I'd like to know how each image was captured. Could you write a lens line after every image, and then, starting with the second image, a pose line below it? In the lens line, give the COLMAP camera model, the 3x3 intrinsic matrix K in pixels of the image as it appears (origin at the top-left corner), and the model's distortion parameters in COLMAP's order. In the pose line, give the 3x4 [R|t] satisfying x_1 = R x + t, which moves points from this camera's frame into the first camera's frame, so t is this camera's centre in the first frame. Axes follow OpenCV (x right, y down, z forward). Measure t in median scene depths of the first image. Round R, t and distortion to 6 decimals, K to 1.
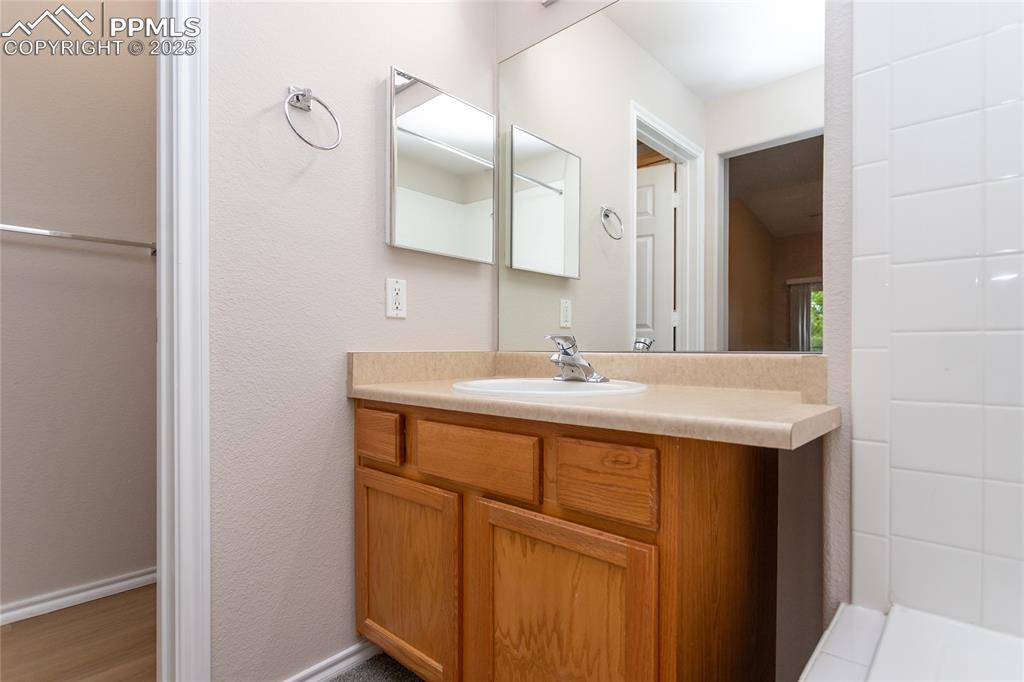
lens RADIAL K [[499.8, 0, 514.8], [0, 499.8, 350.5], [0, 0, 1]] dist [-0.000139, 0.001767]
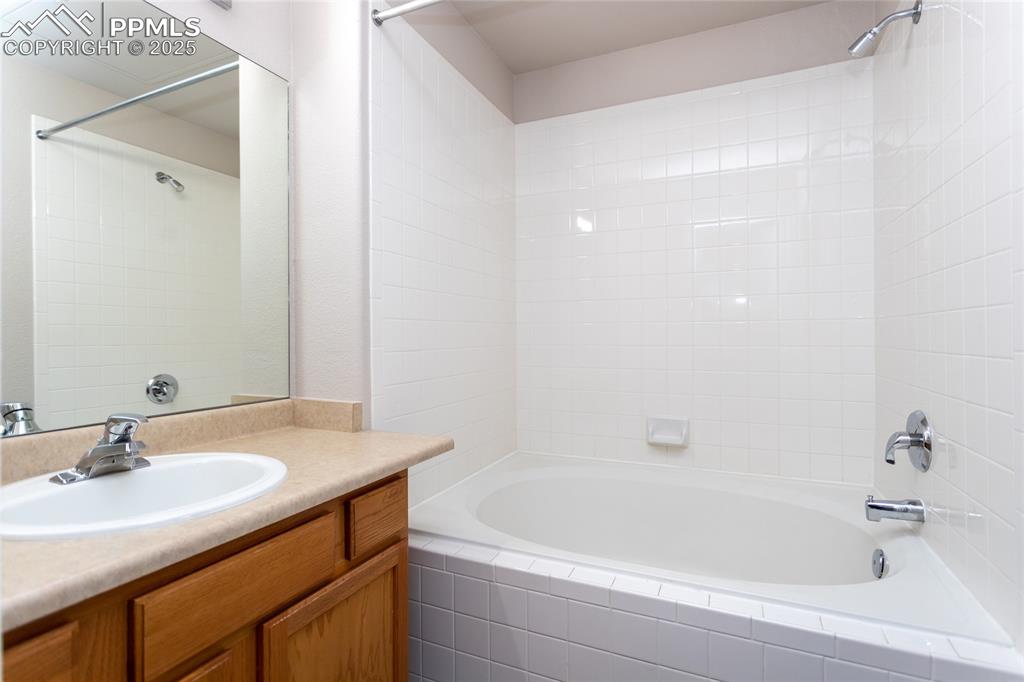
lens RADIAL K [[499.8, 0, 511.9], [0, 499.8, 340.8], [0, 0, 1]] dist [-0.000139, 0.001767]
pose [[-0.312849, -0.010392, 0.949746, -0.616507], [0.001976, 0.999931, 0.011592, -0.115219], [-0.949801, 0.005504, -0.312807, 0.551041]]
